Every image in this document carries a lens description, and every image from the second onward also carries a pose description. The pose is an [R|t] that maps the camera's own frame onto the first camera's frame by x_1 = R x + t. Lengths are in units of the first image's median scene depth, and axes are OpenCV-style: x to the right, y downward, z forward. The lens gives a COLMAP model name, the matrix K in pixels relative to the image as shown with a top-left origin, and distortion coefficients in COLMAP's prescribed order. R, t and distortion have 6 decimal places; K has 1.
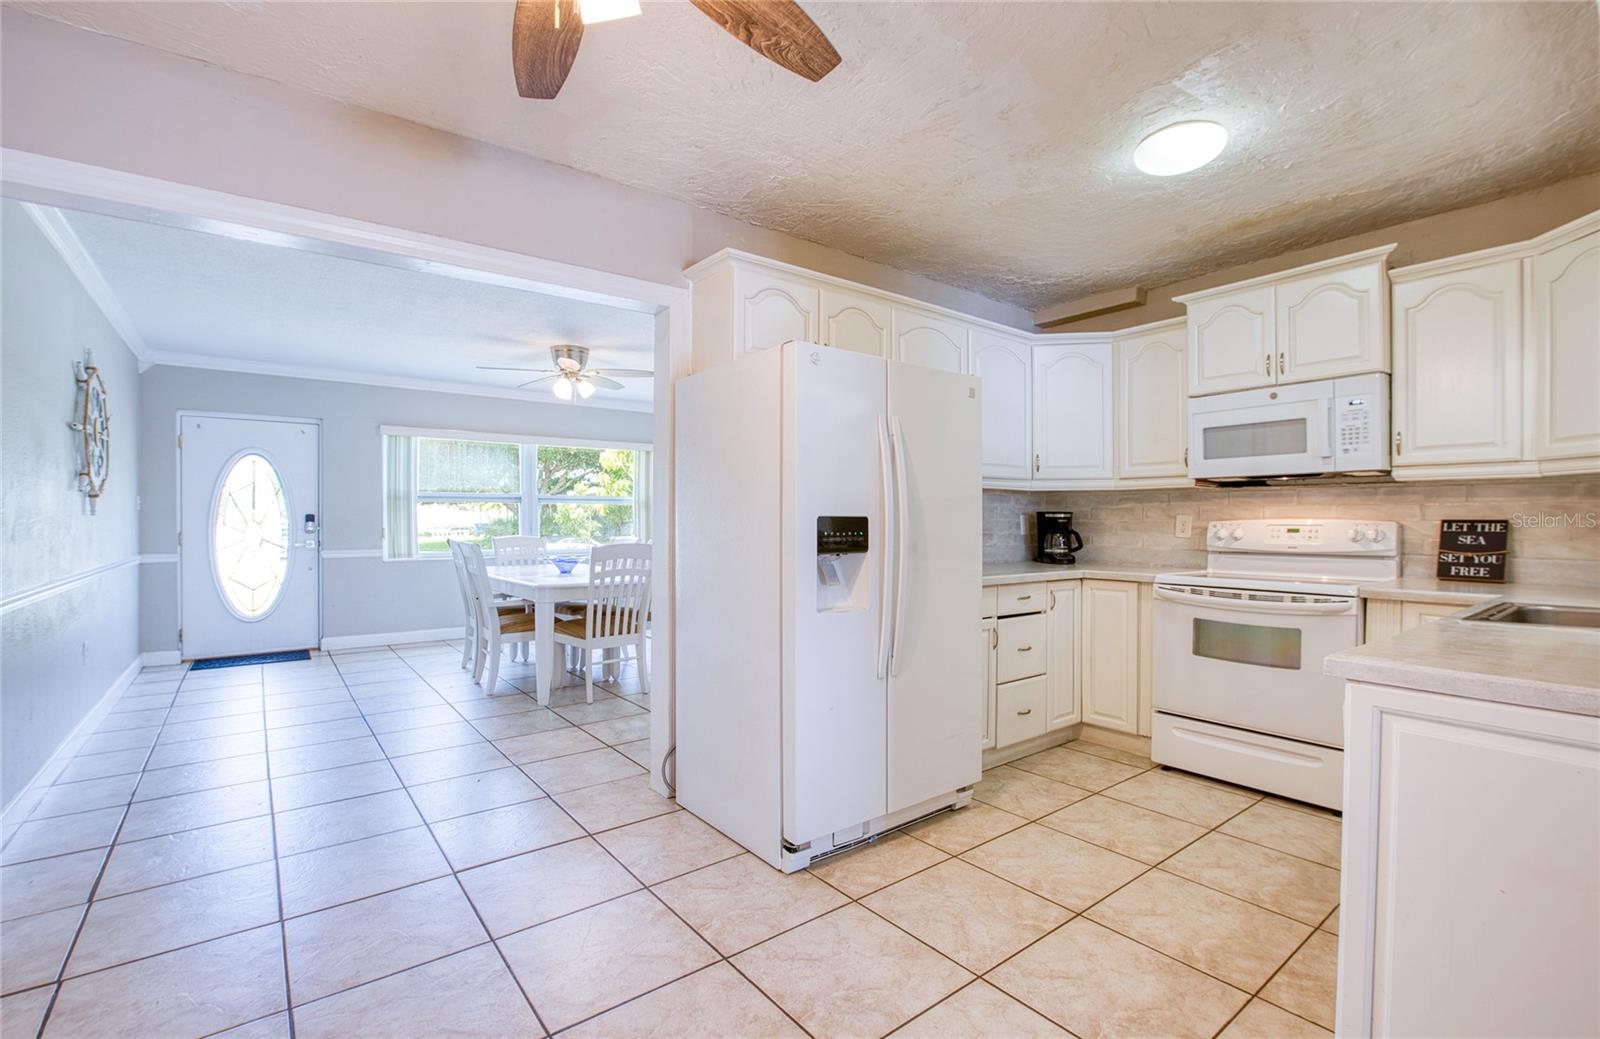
lens RADIAL K [[686.0, 0, 793.0], [0, 686.0, 523.9], [0, 0, 1]] dist [-0.000662, -0.010623]
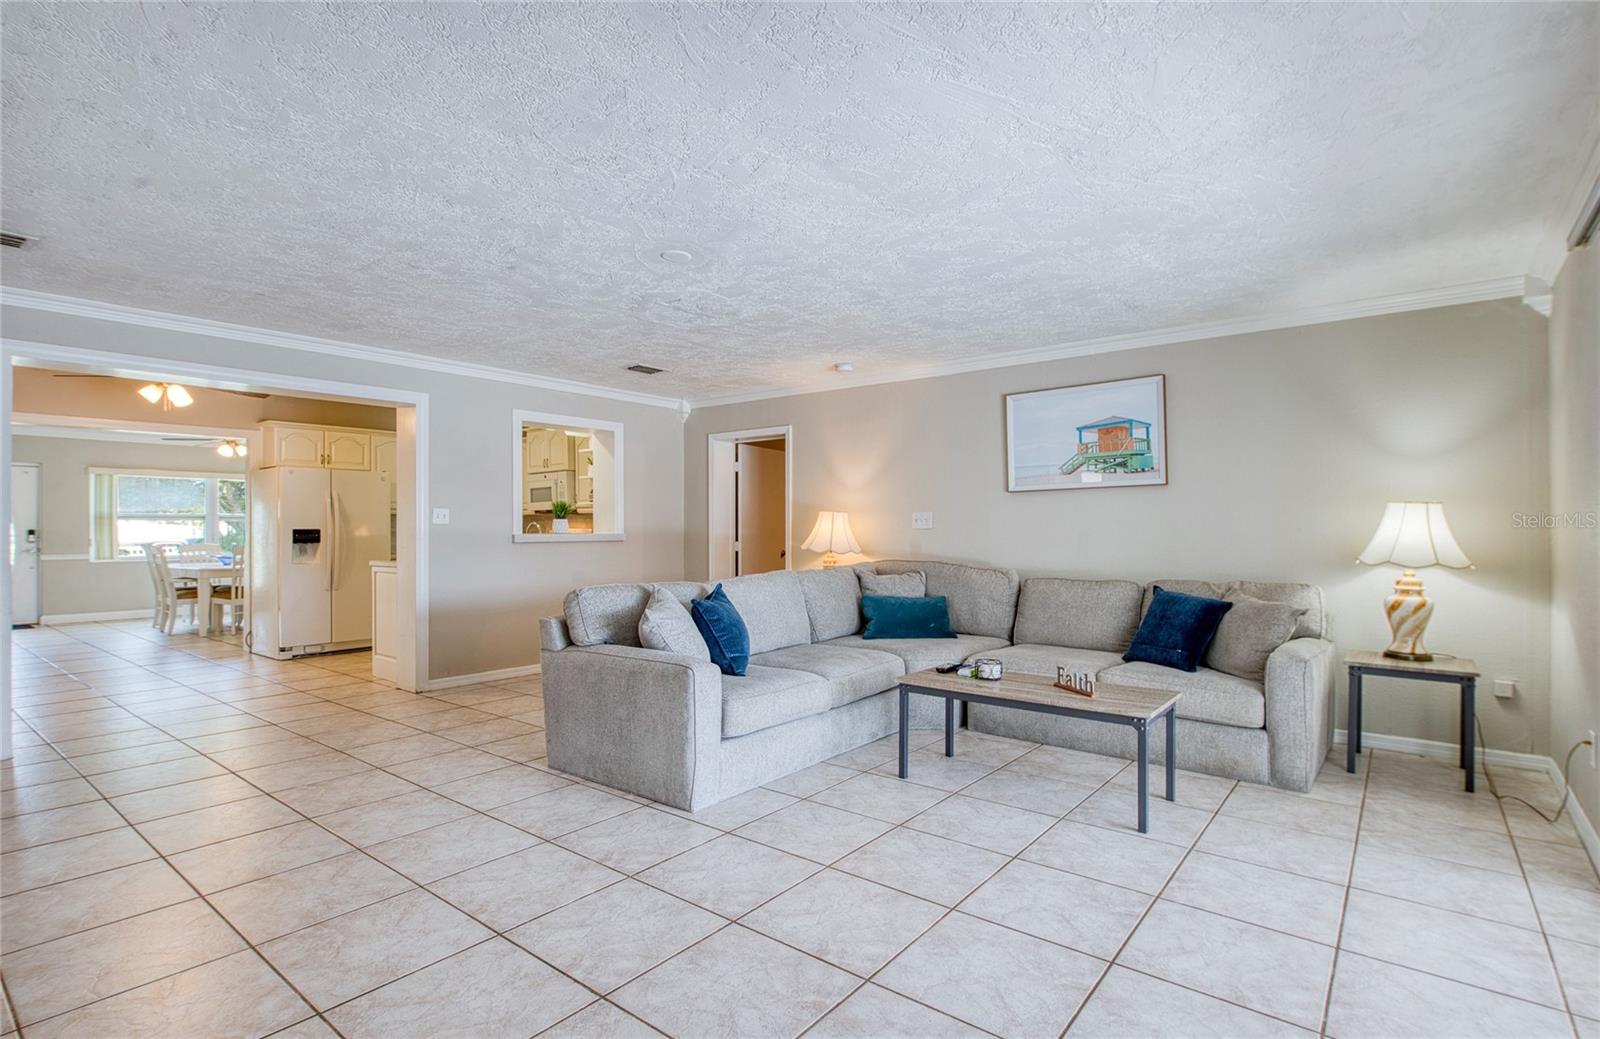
lens RADIAL K [[774.1, 0, 818.6], [0, 774.1, 522.5], [0, 0, 1]] dist [-0.015510, -0.001260]
pose [[0.969073, -0.004741, 0.246730, 0.574634], [0.009053, 0.999825, -0.016343, 0.013536], [-0.246610, 0.018071, 0.968946, -1.093412]]
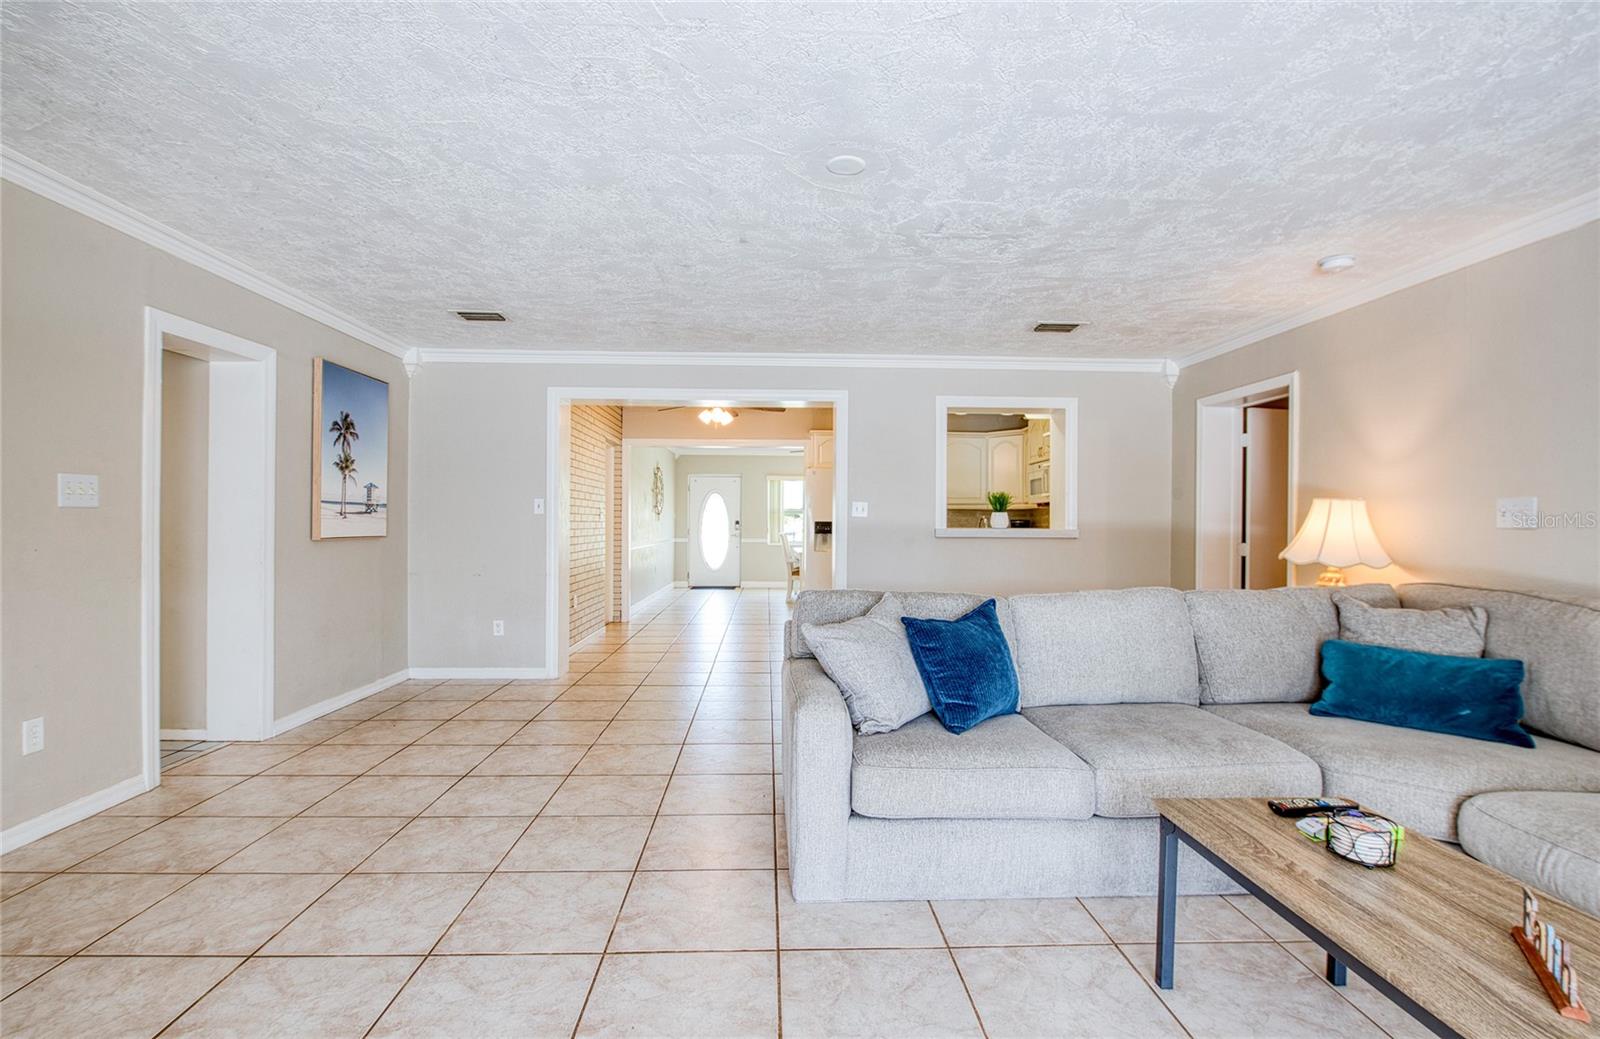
lens RADIAL K [[753.5, 0, 802.5], [0, 753.5, 523.1], [0, 0, 1]] dist [-0.016492, -0.000402]
pose [[0.810336, 0.003128, -0.585957, 0.897477], [-0.009956, 0.999915, -0.008431, 0.011550], [0.585881, 0.012666, 0.810298, -0.827727]]
